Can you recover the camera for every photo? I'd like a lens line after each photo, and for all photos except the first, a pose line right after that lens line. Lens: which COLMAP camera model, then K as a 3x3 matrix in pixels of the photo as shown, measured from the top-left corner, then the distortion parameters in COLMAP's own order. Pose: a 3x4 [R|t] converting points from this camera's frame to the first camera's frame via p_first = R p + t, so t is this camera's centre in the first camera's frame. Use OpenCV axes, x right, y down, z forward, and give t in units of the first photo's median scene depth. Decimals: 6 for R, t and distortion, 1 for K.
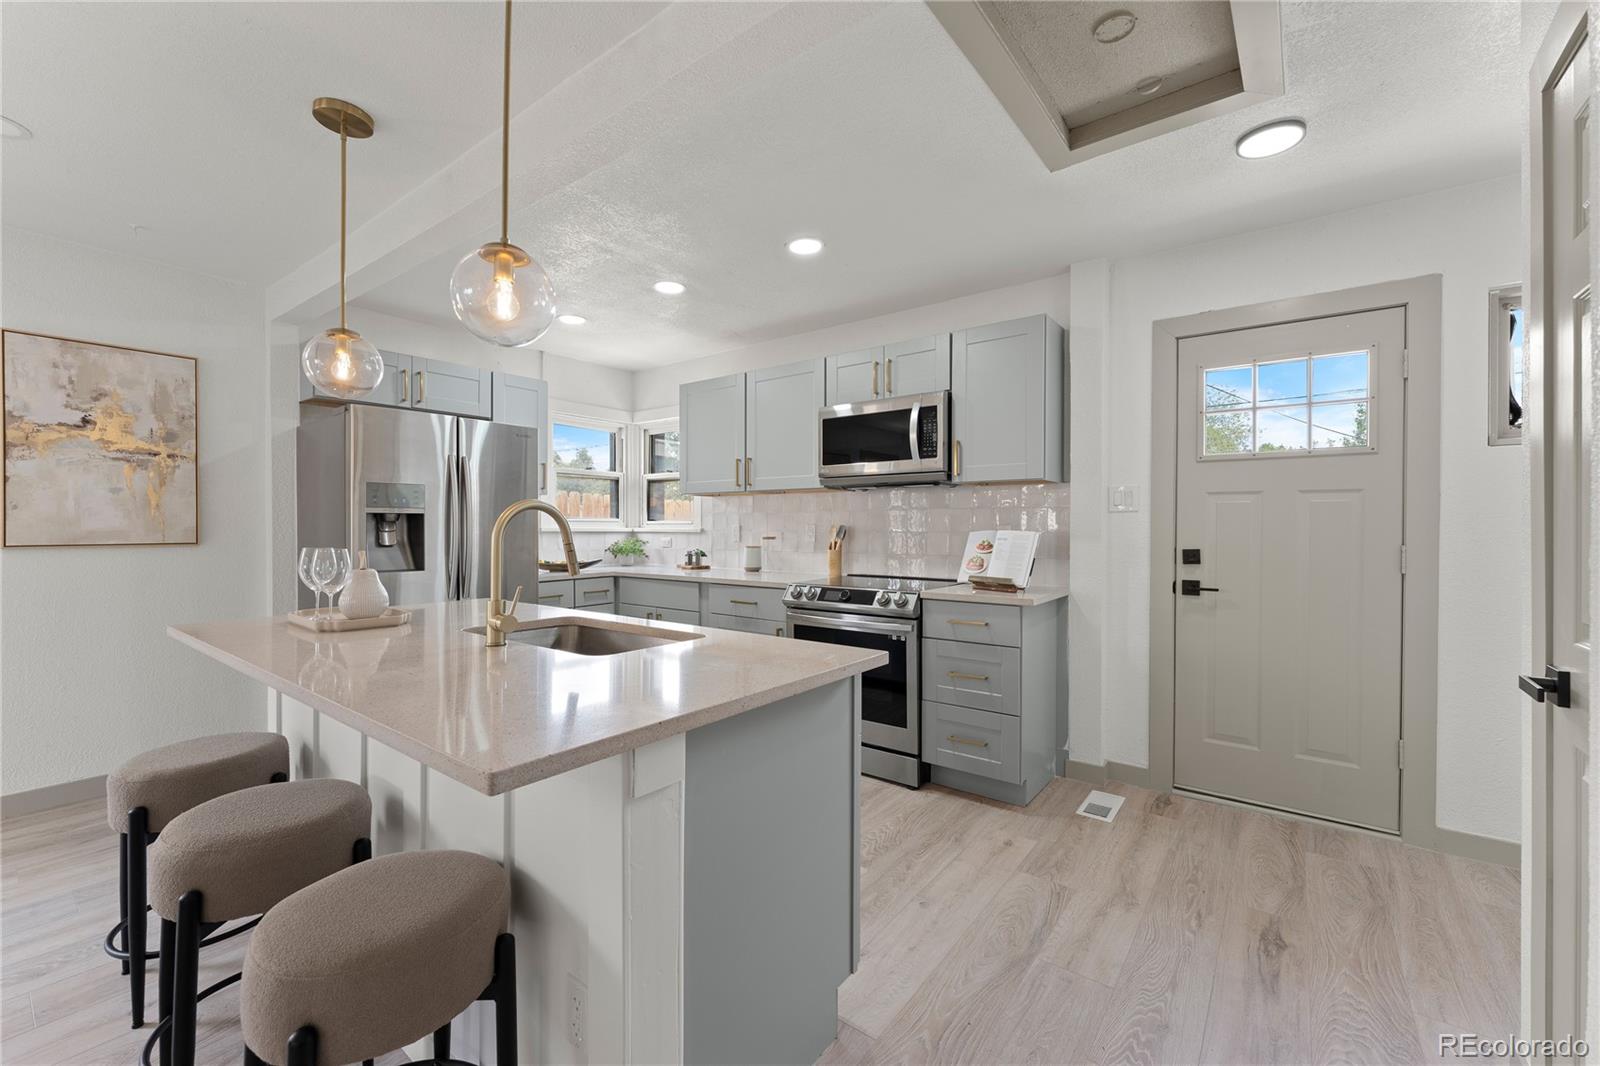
lens RADIAL K [[639.7, 0, 800.4], [0, 639.7, 532.8], [0, 0, 1]] dist [0.003185, -0.000828]
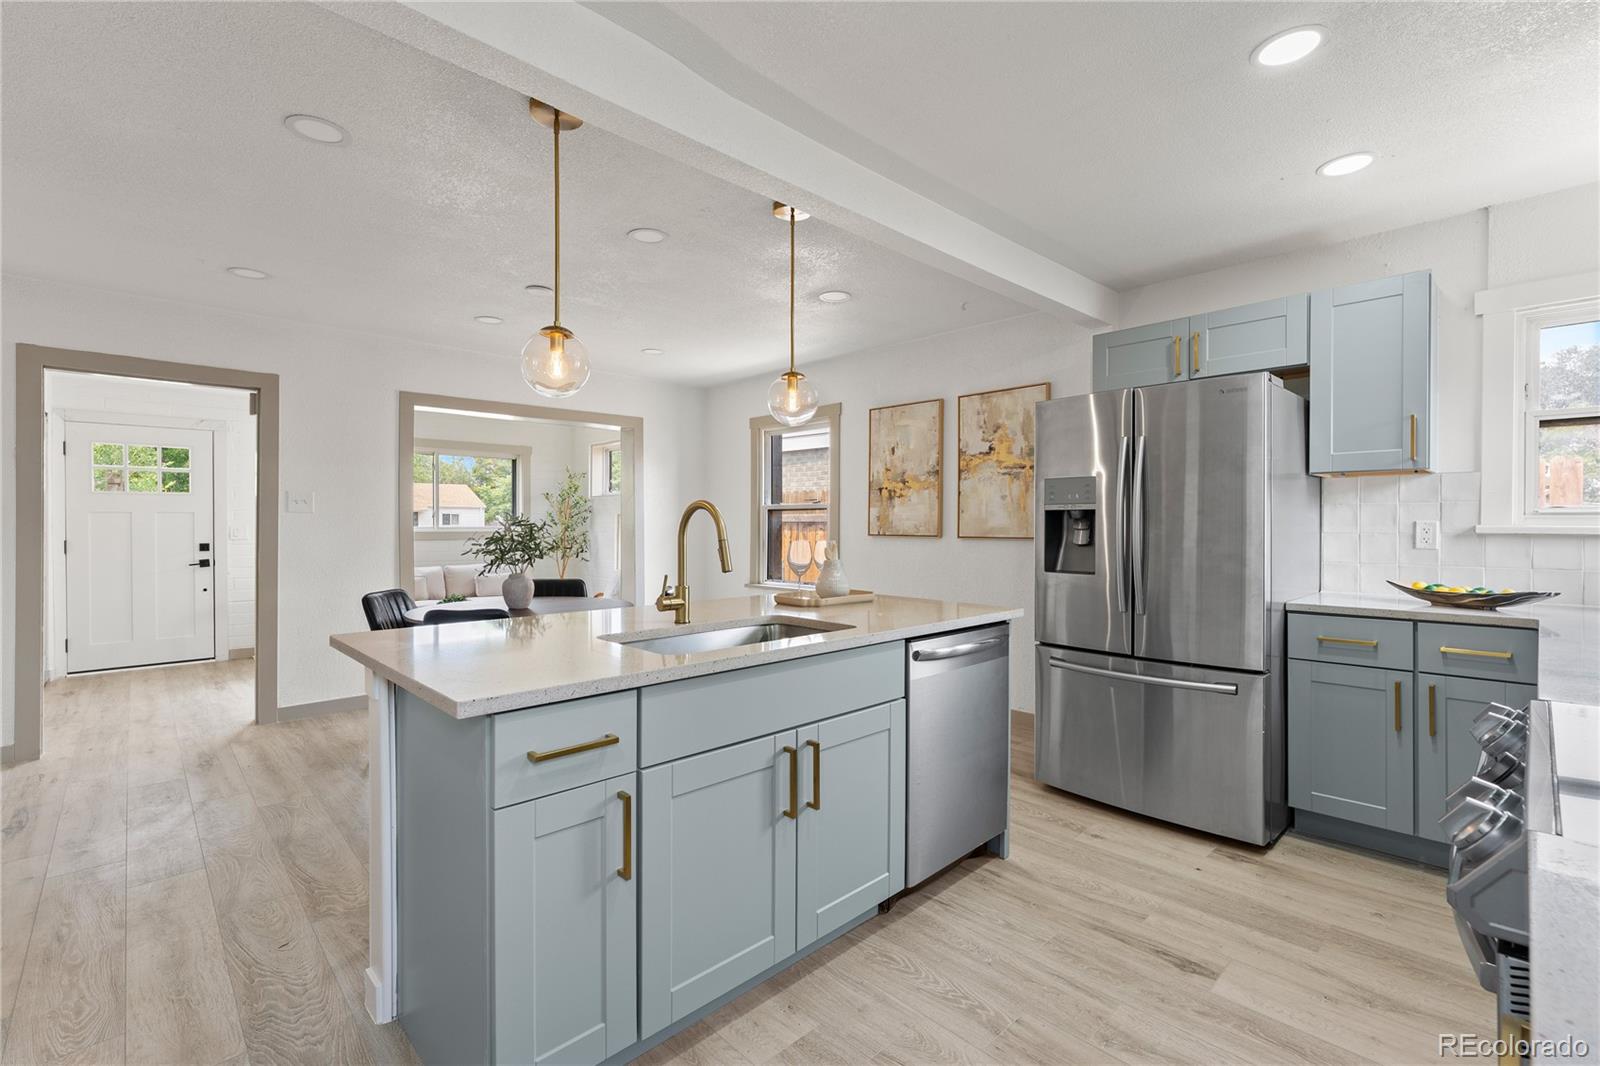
lens RADIAL K [[708.6, 0, 794.6], [0, 708.6, 528.3], [0, 0, 1]] dist [0.001959, -0.002025]
pose [[-0.154338, 0.005107, -0.988005, 0.424666], [-0.009458, 0.999933, 0.006646, -0.006928], [0.987973, 0.010370, -0.154279, 0.740356]]
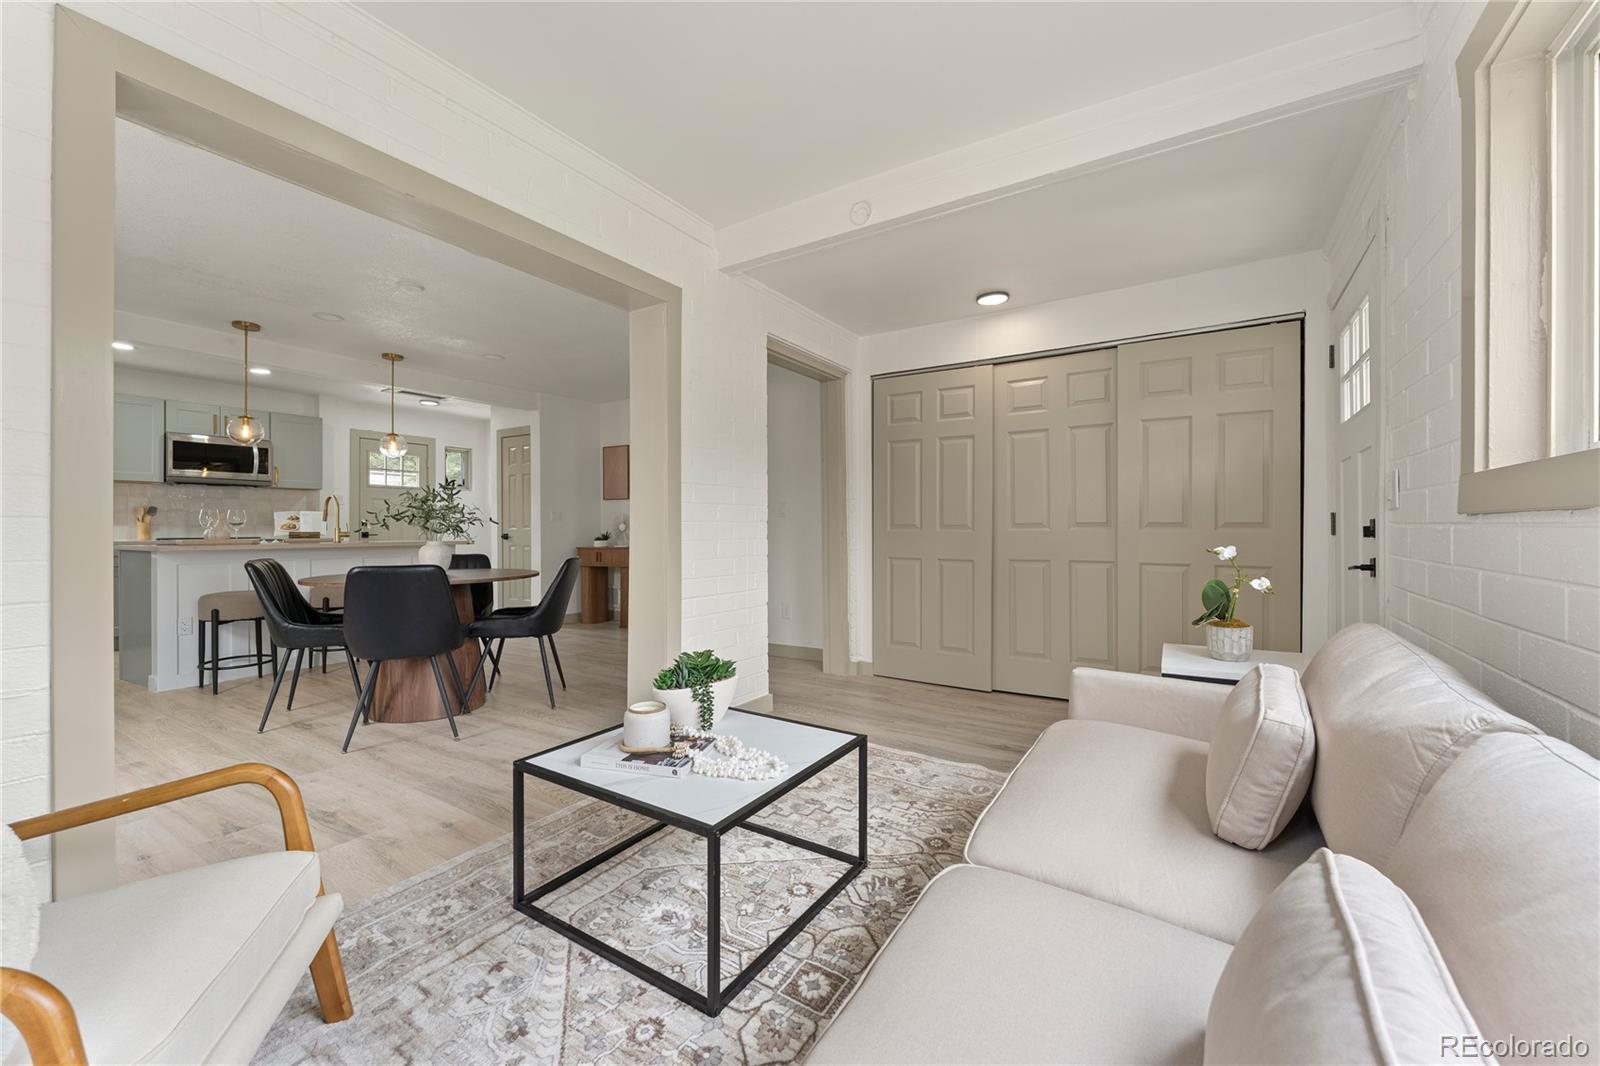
lens RADIAL K [[639.7, 0, 800.9], [0, 639.7, 517.5], [0, 0, 1]] dist [0.003185, -0.000828]
pose [[-0.092072, 0.014318, 0.995649, -1.936416], [0.011579, 0.999844, -0.013307, 0.064027], [-0.995685, 0.010304, -0.092223, -0.471164]]
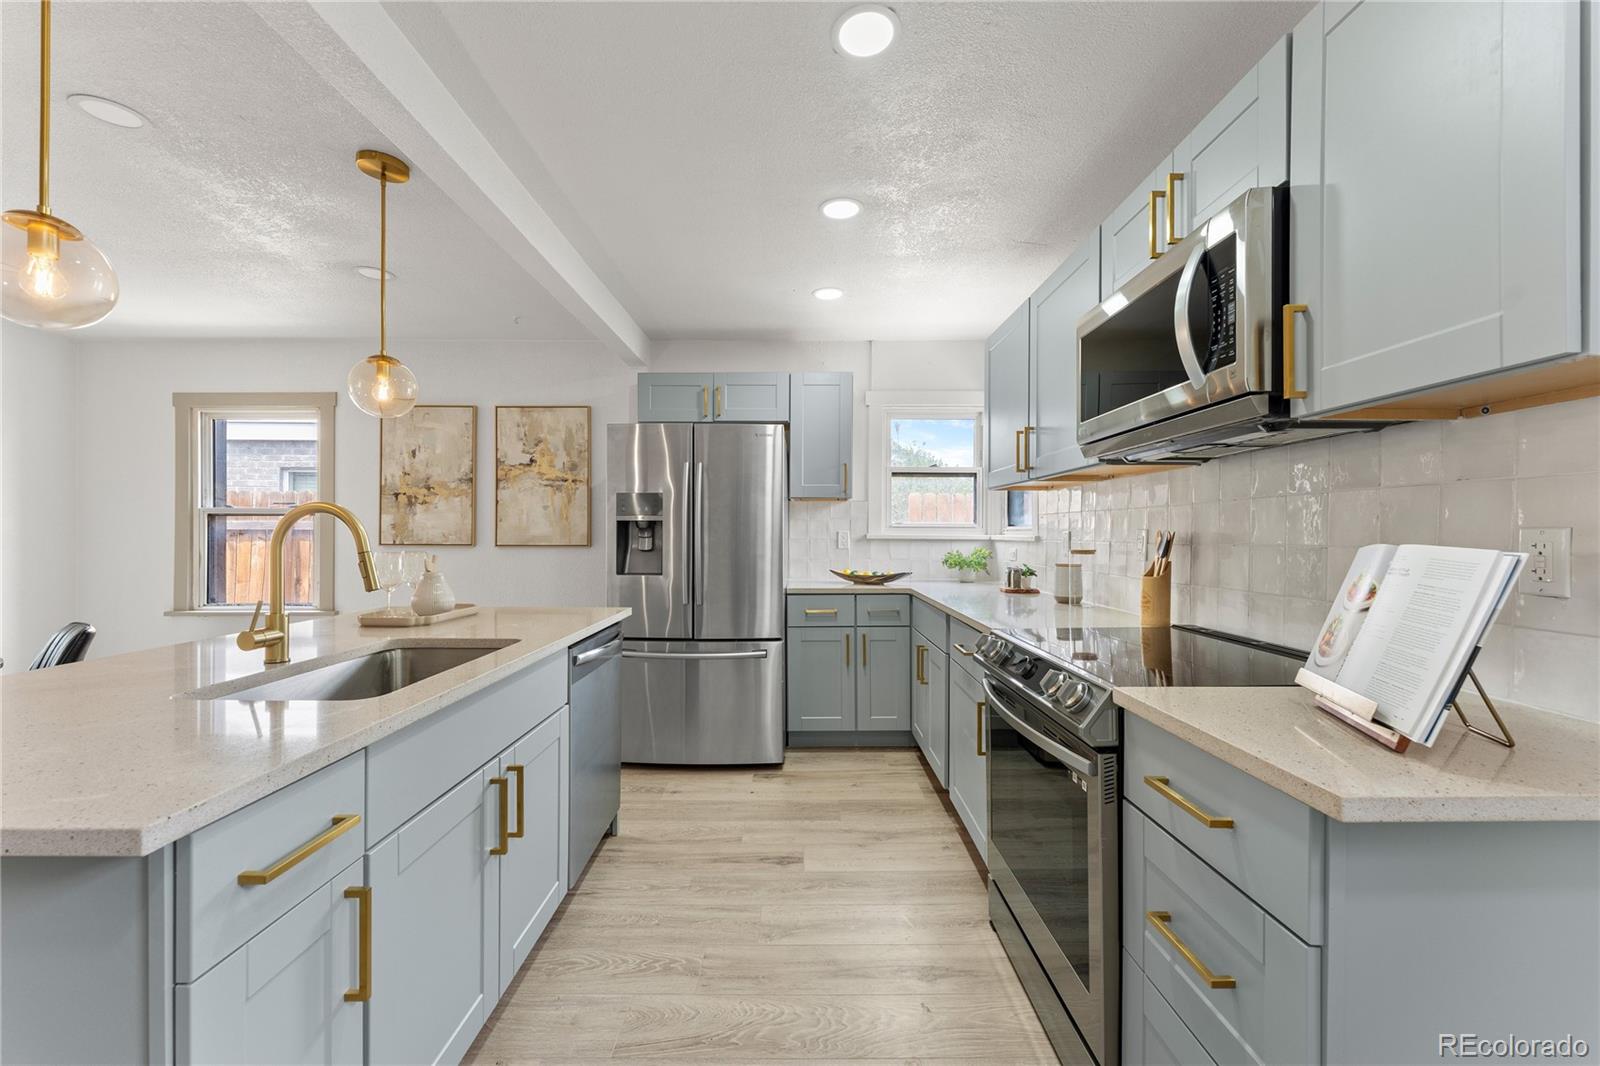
lens RADIAL K [[639.7, 0, 796.2], [0, 639.7, 535.8], [0, 0, 1]] dist [0.003185, -0.000828]
pose [[0.609416, 0.003373, -0.792844, 0.366480], [-0.008367, 0.999963, -0.002176, -0.004744], [0.792807, 0.007960, 0.609421, 0.534732]]
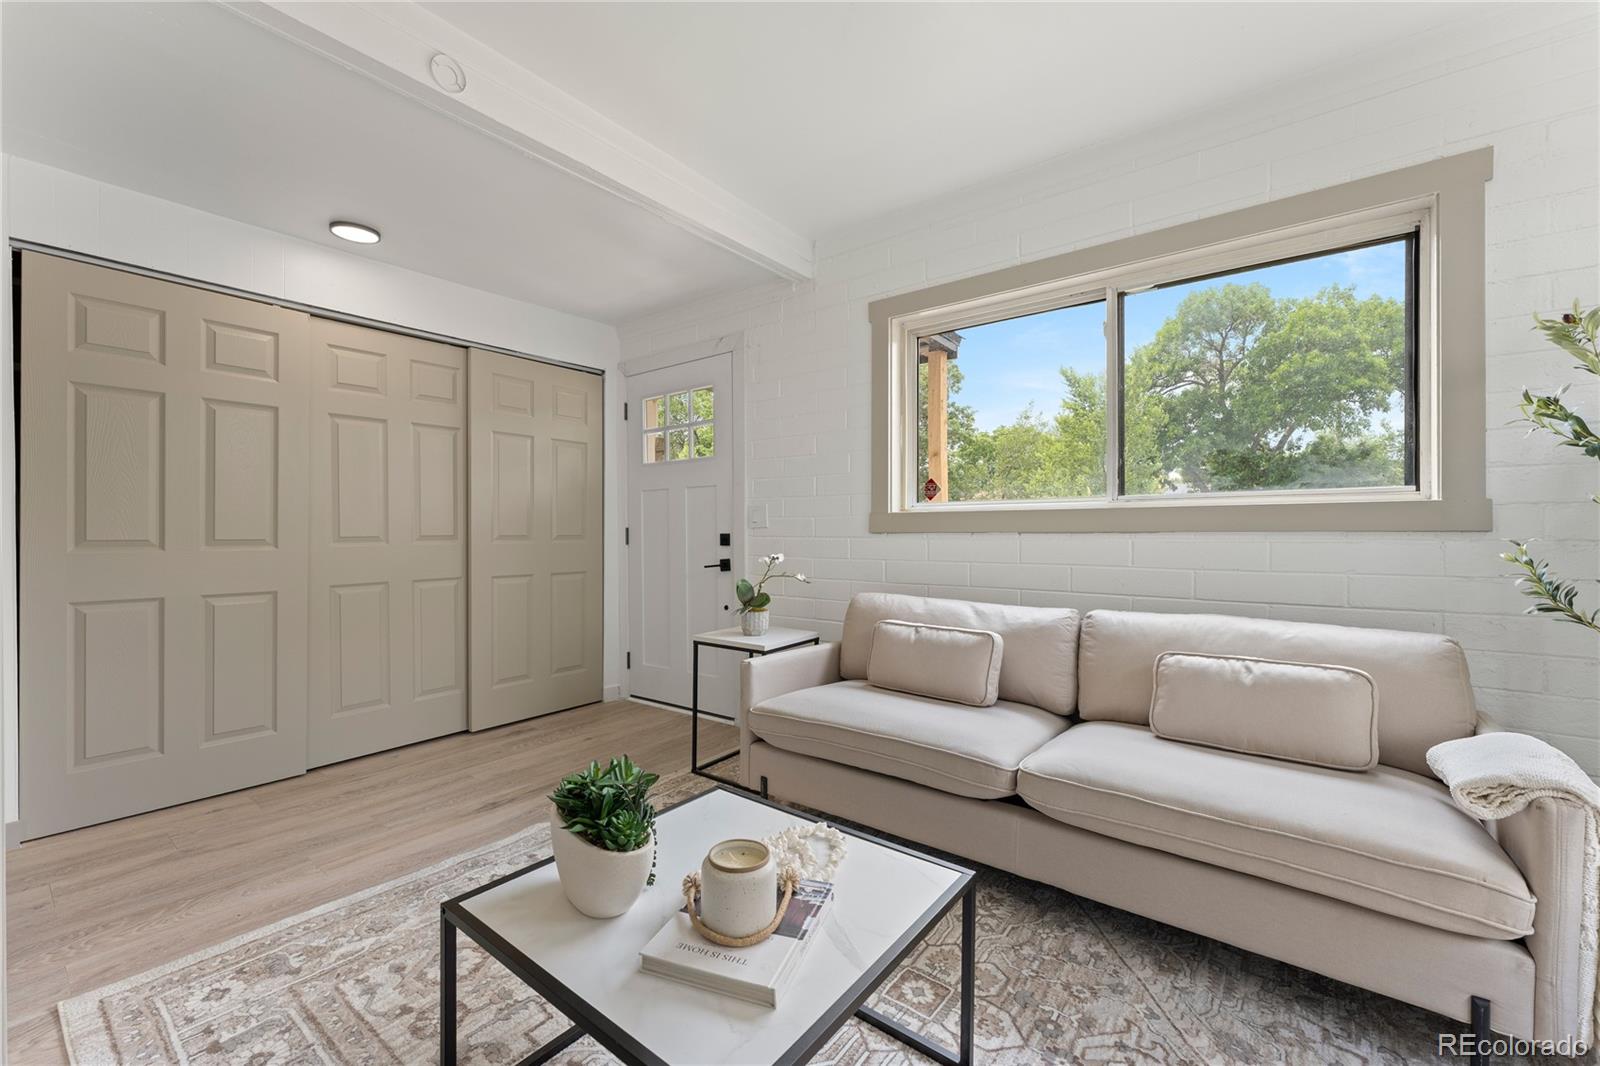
lens RADIAL K [[639.7, 0, 804.3], [0, 639.7, 529.1], [0, 0, 1]] dist [0.003185, -0.000828]
pose [[-0.999947, 0.003991, -0.009449, -1.395518], [0.003933, 0.999973, 0.006240, 0.049005], [0.009474, 0.006203, -0.999936, -0.054948]]
